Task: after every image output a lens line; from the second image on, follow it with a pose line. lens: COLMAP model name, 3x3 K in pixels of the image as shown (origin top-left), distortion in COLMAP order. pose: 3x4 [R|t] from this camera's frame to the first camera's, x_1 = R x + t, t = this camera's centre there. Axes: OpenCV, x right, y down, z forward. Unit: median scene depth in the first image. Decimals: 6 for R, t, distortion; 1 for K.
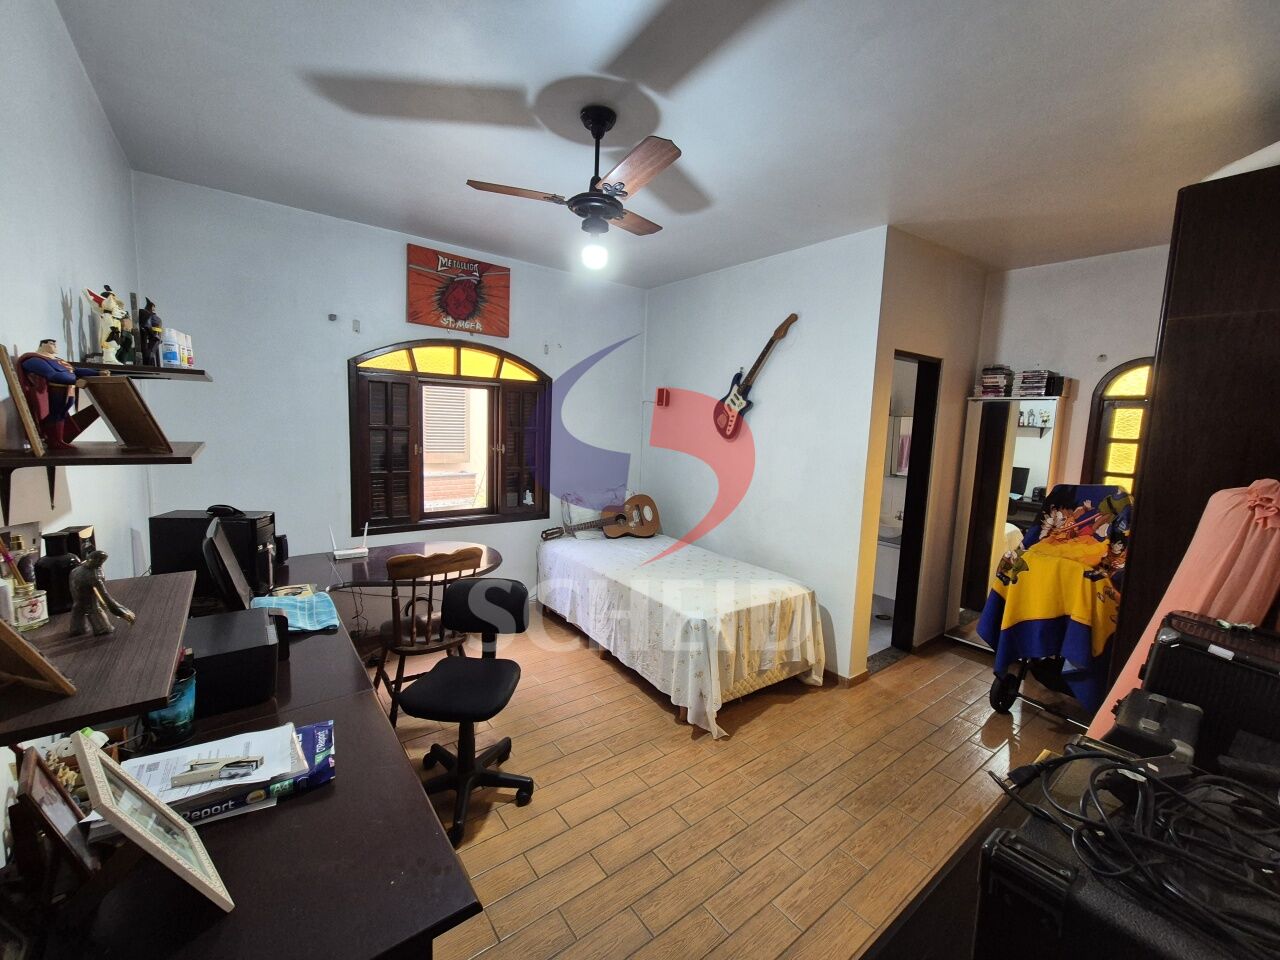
lens RADIAL K [[527.0, 0, 646.6], [0, 527.0, 476.4], [0, 0, 1]] dist [0.004364, 0.000104]
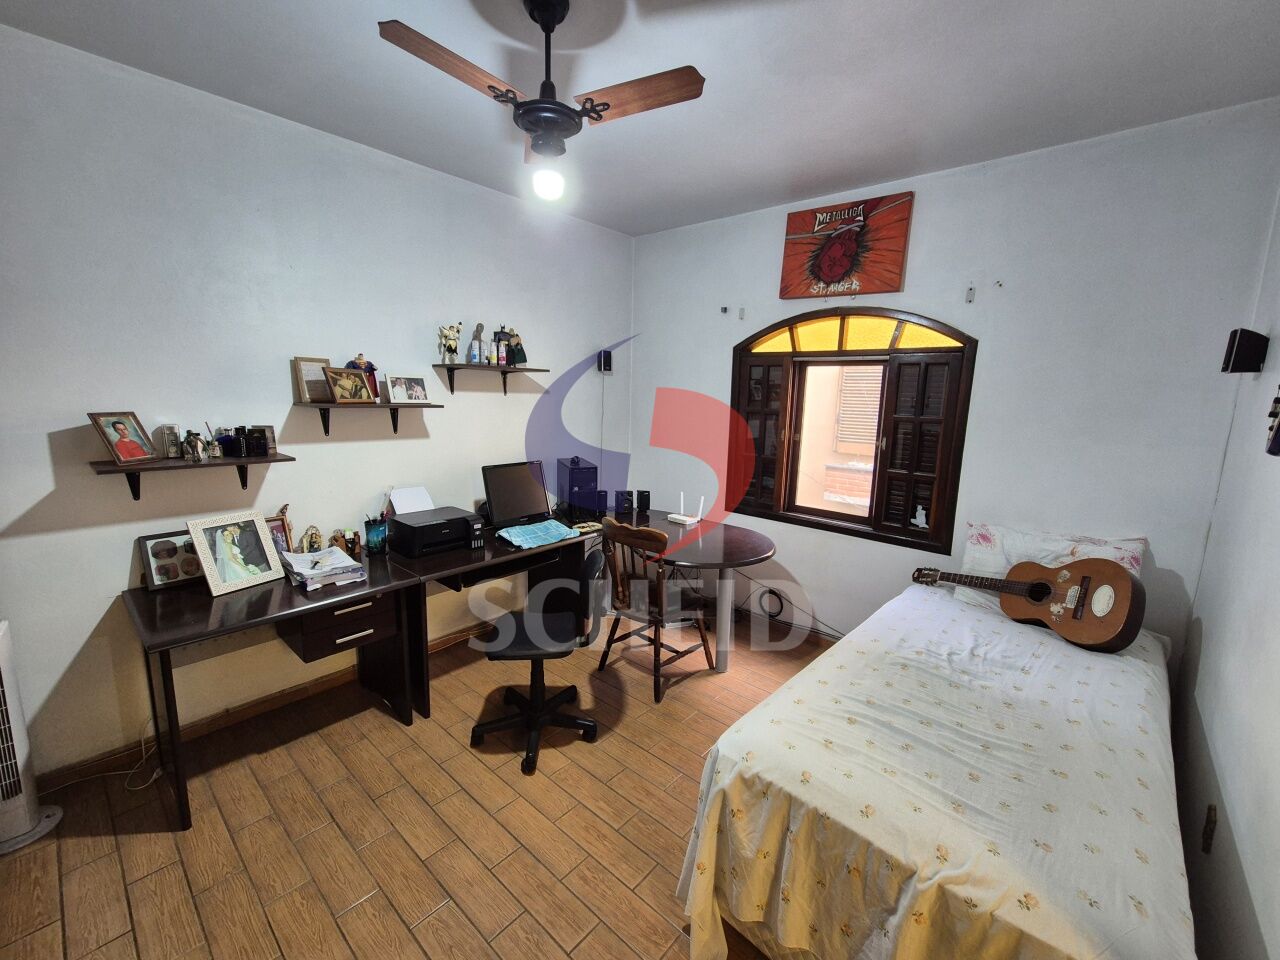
lens RADIAL K [[527.0, 0, 646.6], [0, 527.0, 476.4], [0, 0, 1]] dist [0.004364, 0.000104]
pose [[0.200620, 0.127391, -0.971351, 0.431972], [-0.128578, 0.986357, 0.102803, -0.043537], [0.971195, 0.104270, 0.214262, 0.564872]]
